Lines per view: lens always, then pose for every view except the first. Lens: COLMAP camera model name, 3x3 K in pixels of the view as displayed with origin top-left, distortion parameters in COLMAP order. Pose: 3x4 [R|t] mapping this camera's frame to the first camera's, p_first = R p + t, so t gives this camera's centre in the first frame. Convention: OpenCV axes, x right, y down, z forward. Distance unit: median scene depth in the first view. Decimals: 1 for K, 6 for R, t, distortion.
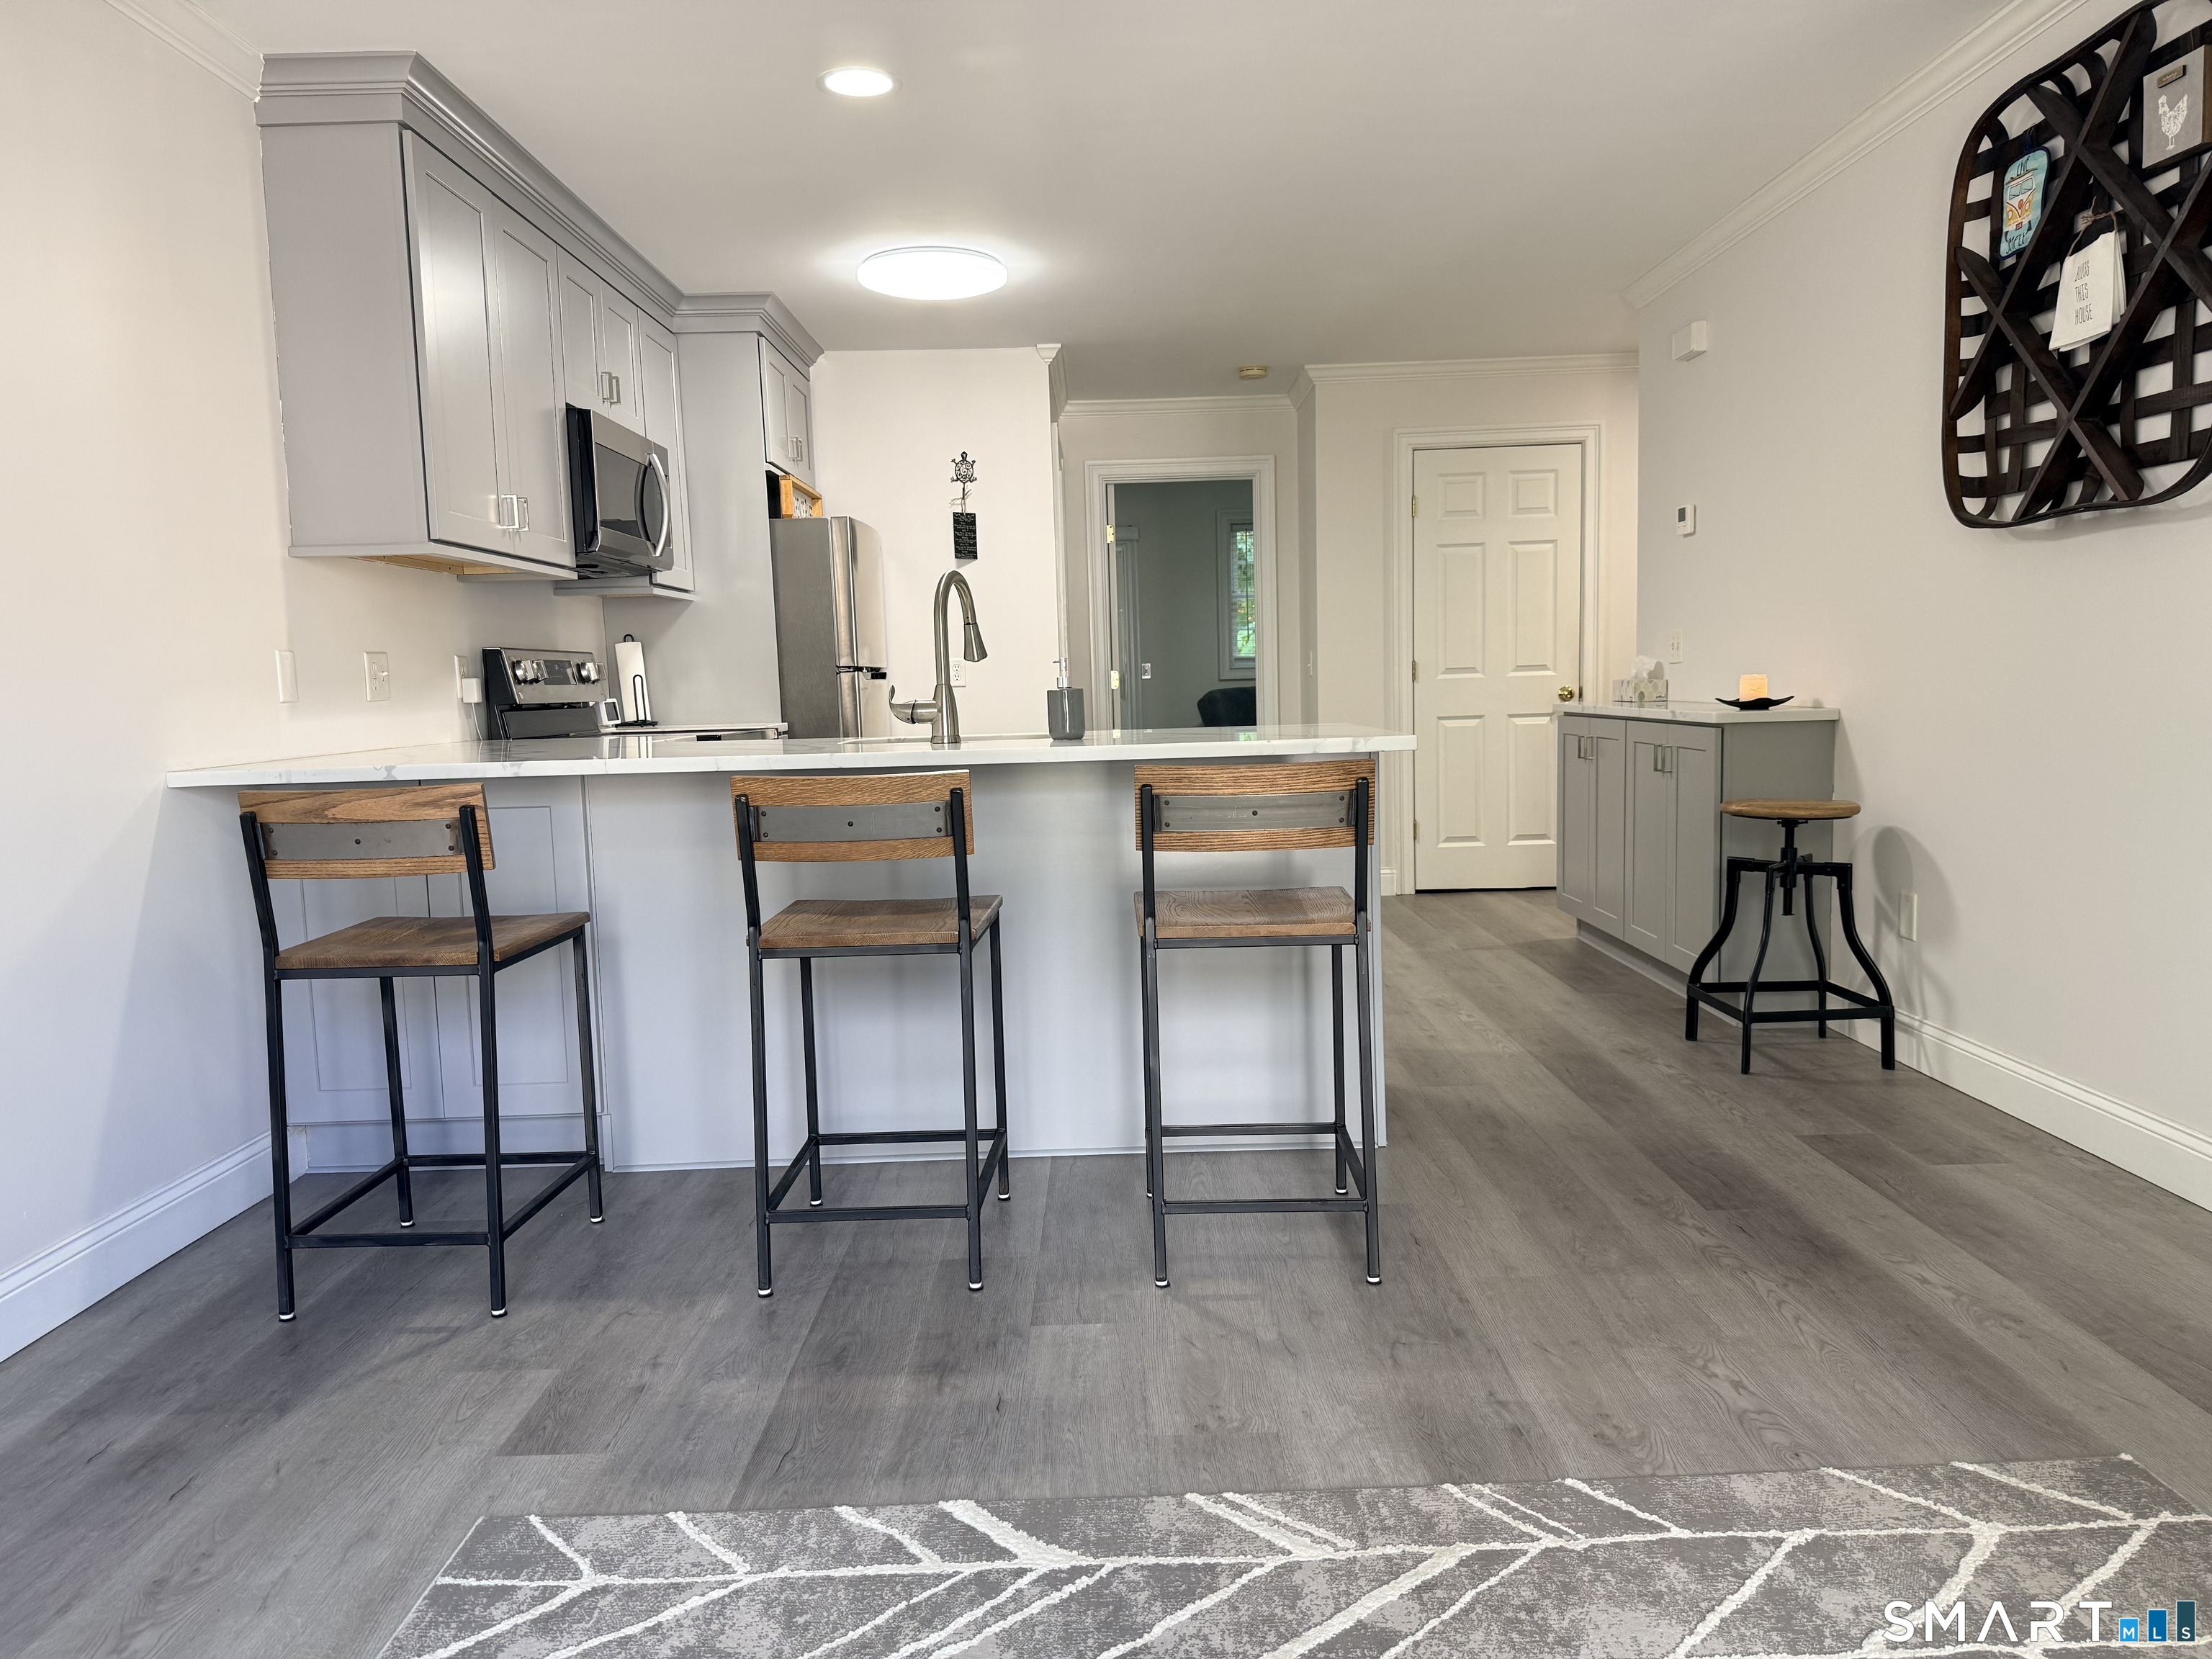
lens RADIAL K [[1545.8, 0, 1111.8], [0, 1545.8, 838.1], [0, 0, 1]] dist [0.091058, -0.139555]
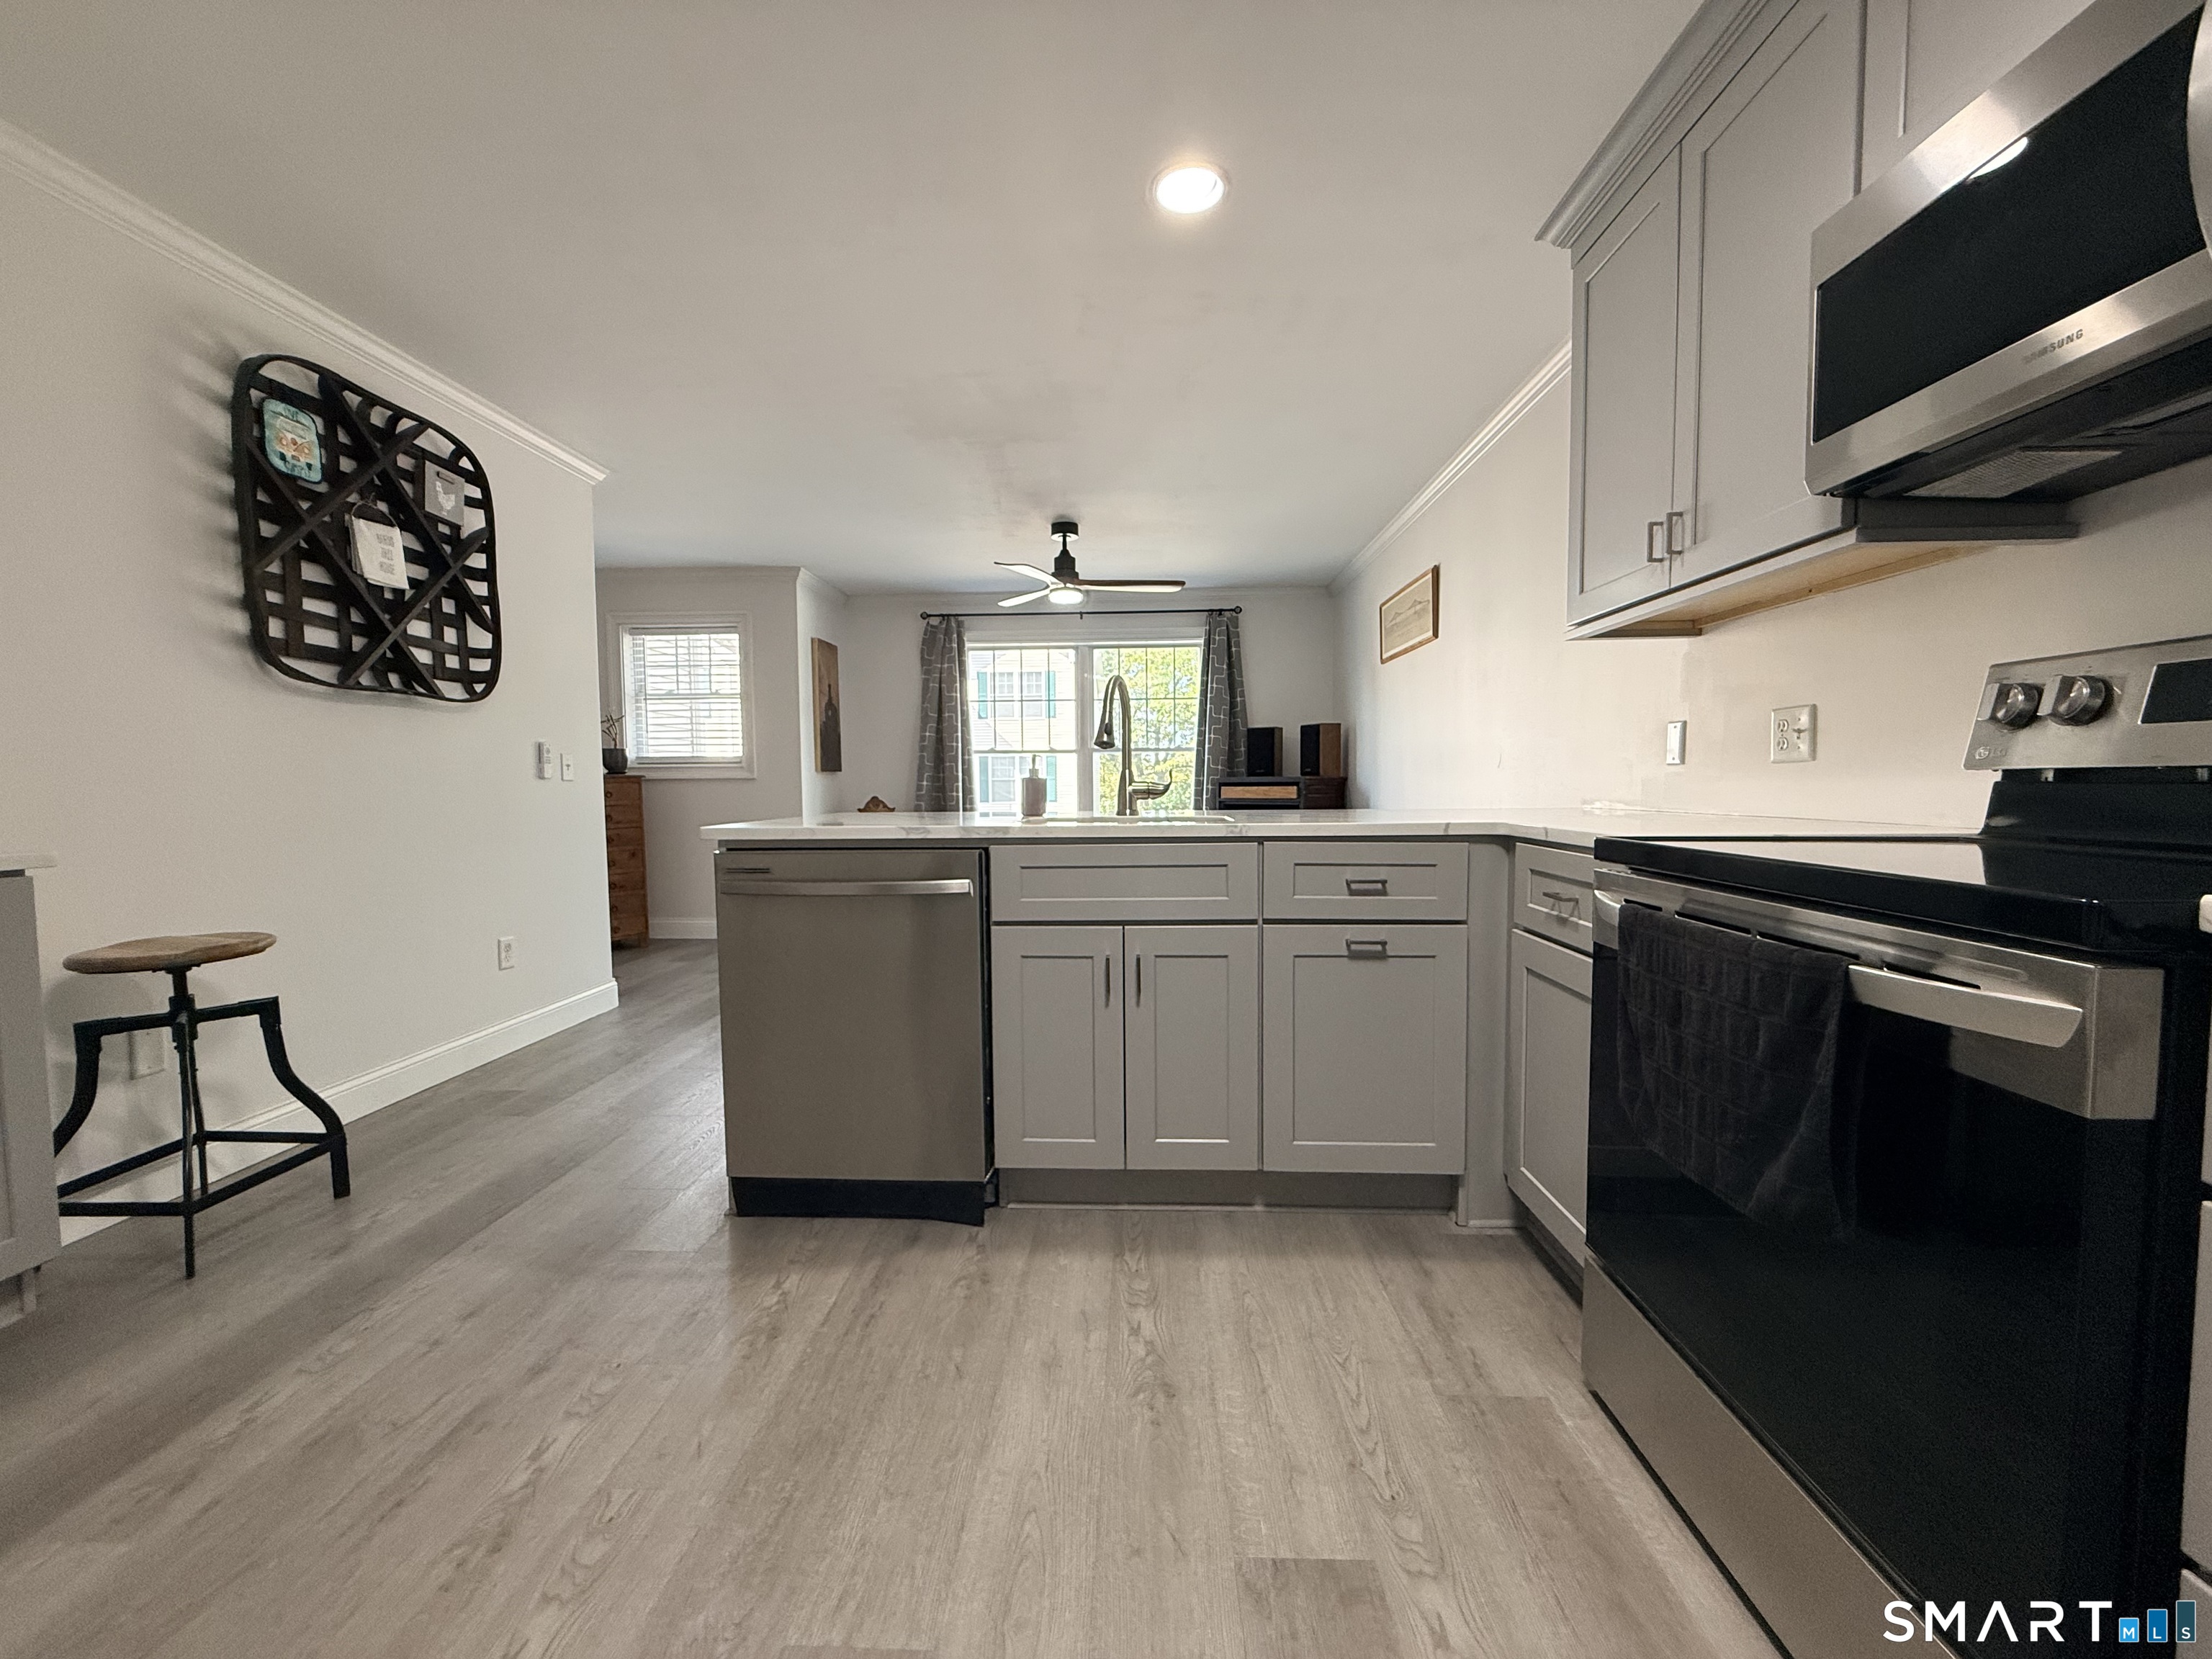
lens RADIAL K [[883.1, 0, 1101.3], [0, 883.1, 831.6], [0, 0, 1]] dist [-0.000220, -0.000117]
pose [[-0.998166, 0.035812, 0.048798, -0.116162], [0.043076, 0.986652, 0.157040, -0.158313], [-0.042523, 0.158854, -0.986386, 1.657541]]
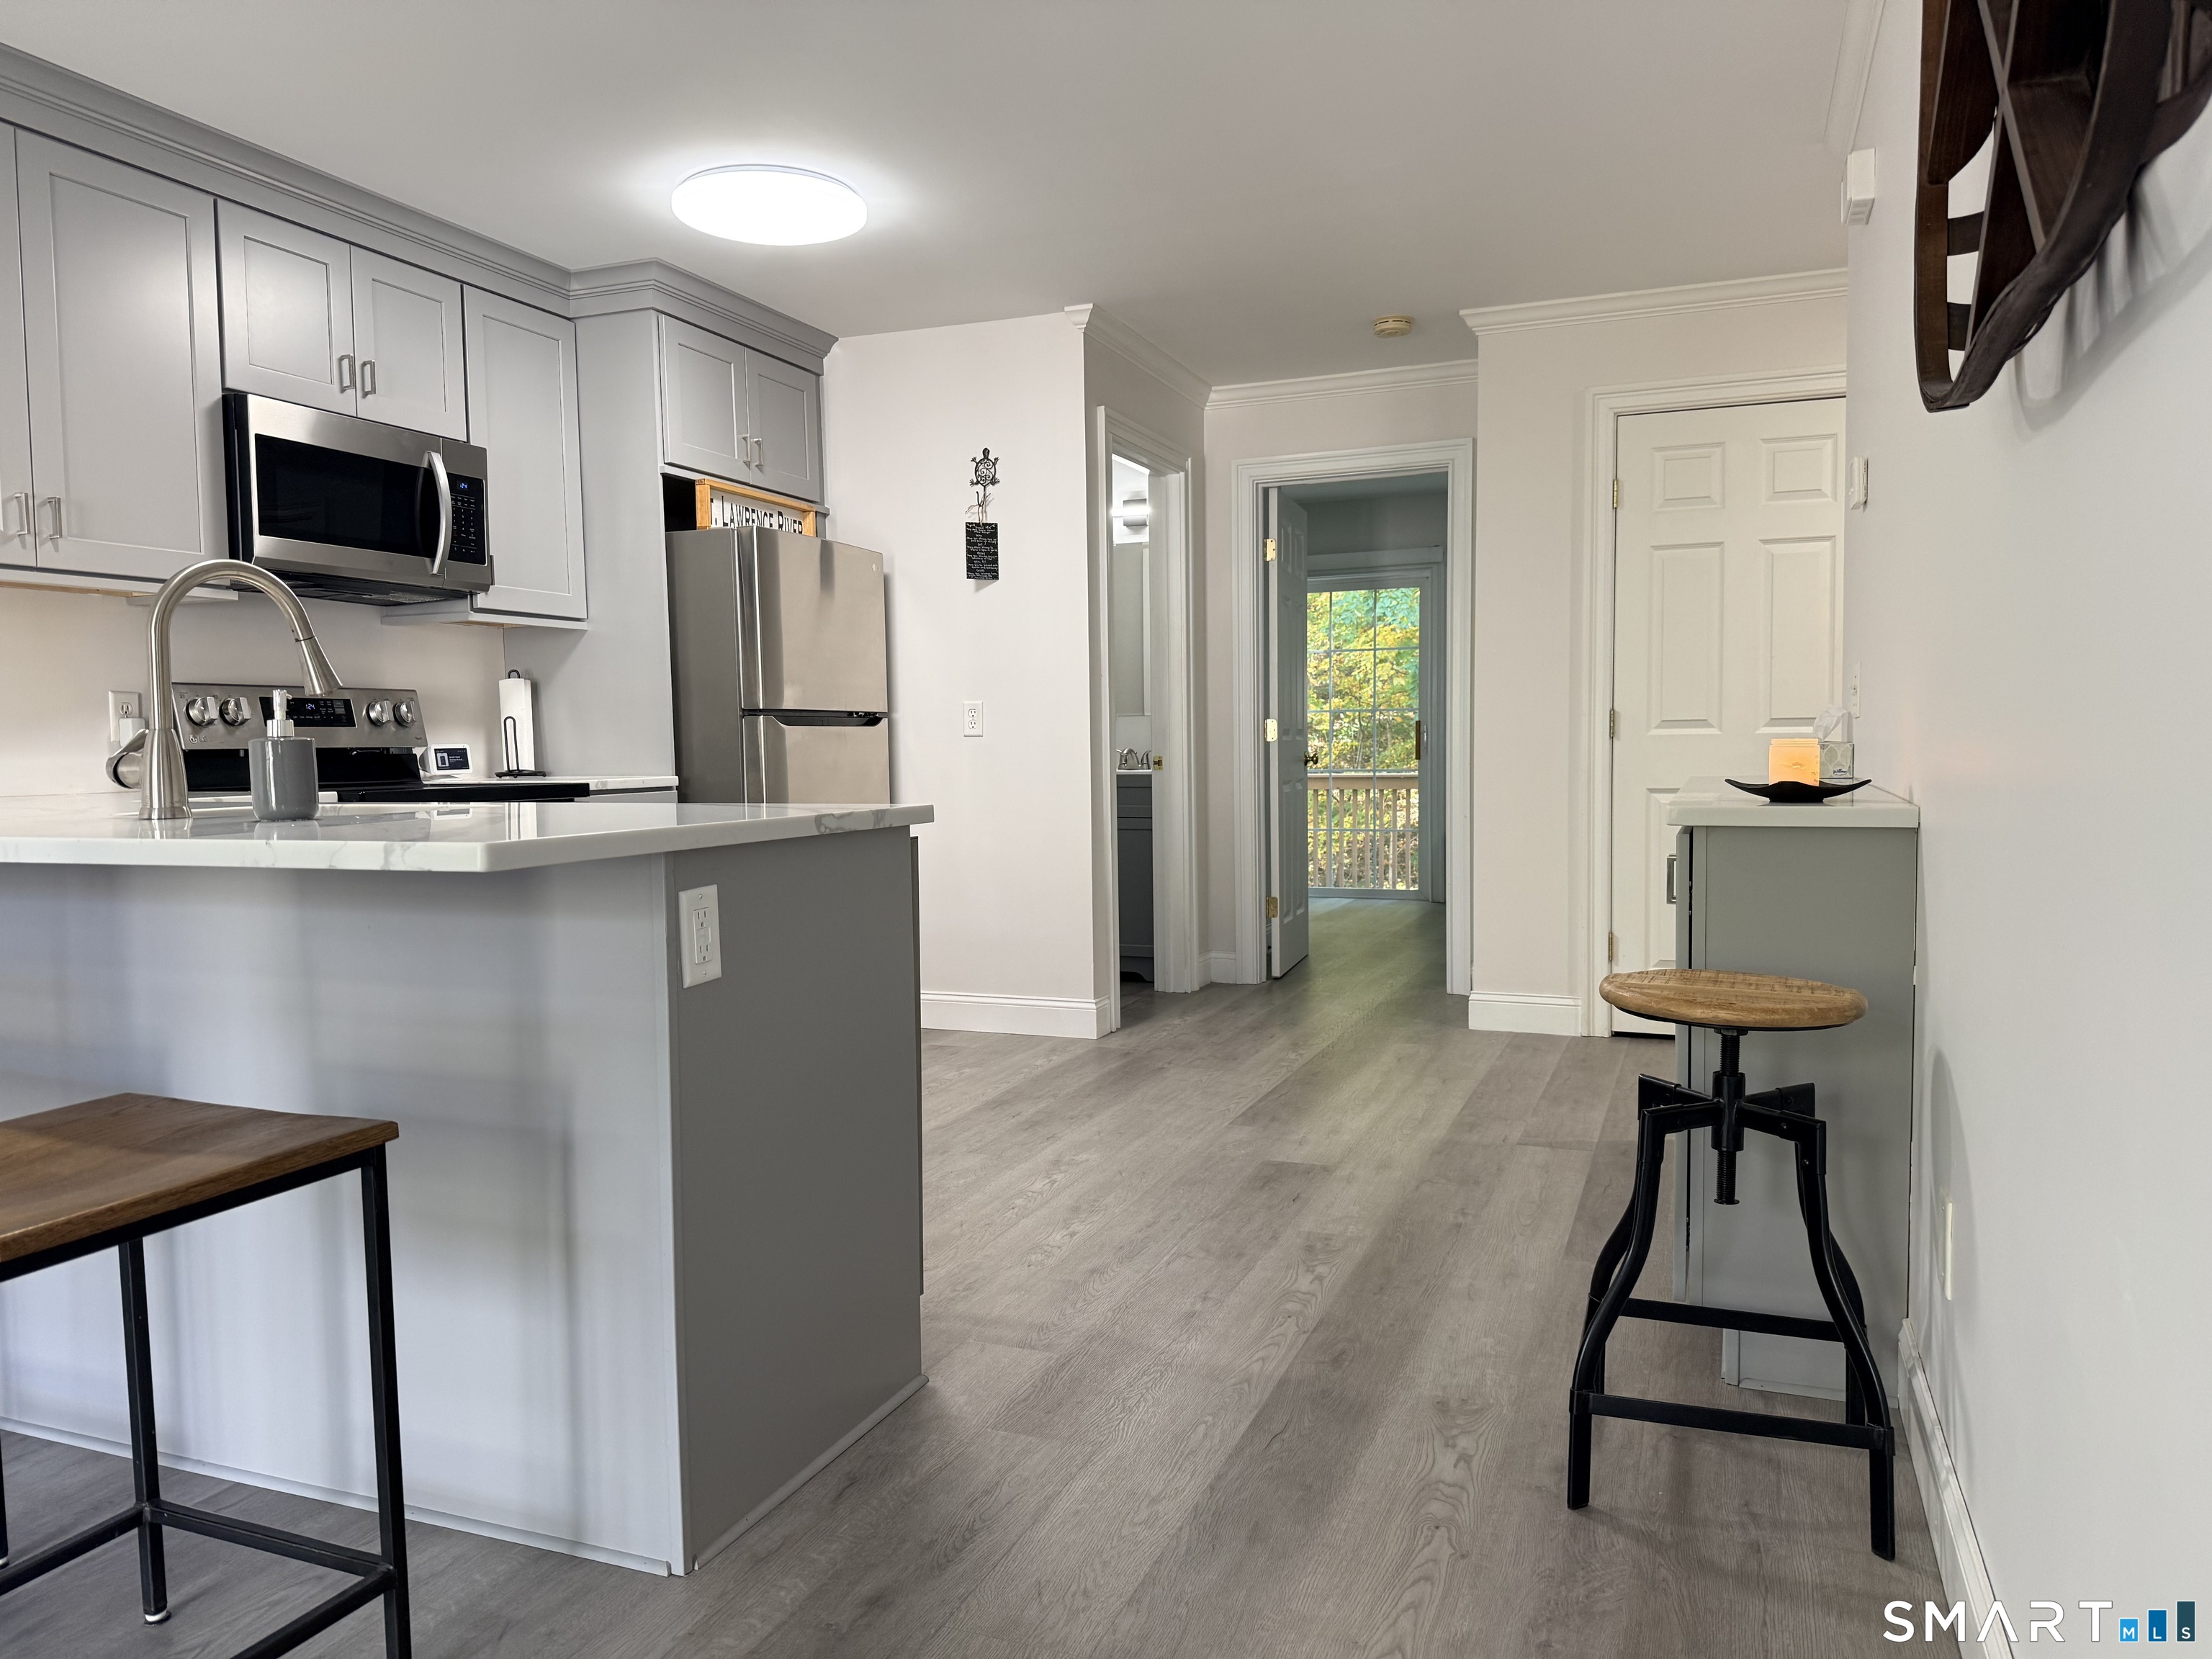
lens RADIAL K [[1545.8, 0, 1111.8], [0, 1545.8, 838.1], [0, 0, 1]] dist [0.091058, -0.139555]
pose [[0.930247, 0.038797, -0.364877, 0.491576], [-0.049885, 0.998534, -0.021008, -0.057485], [0.363527, 0.037744, 0.930819, 0.504661]]
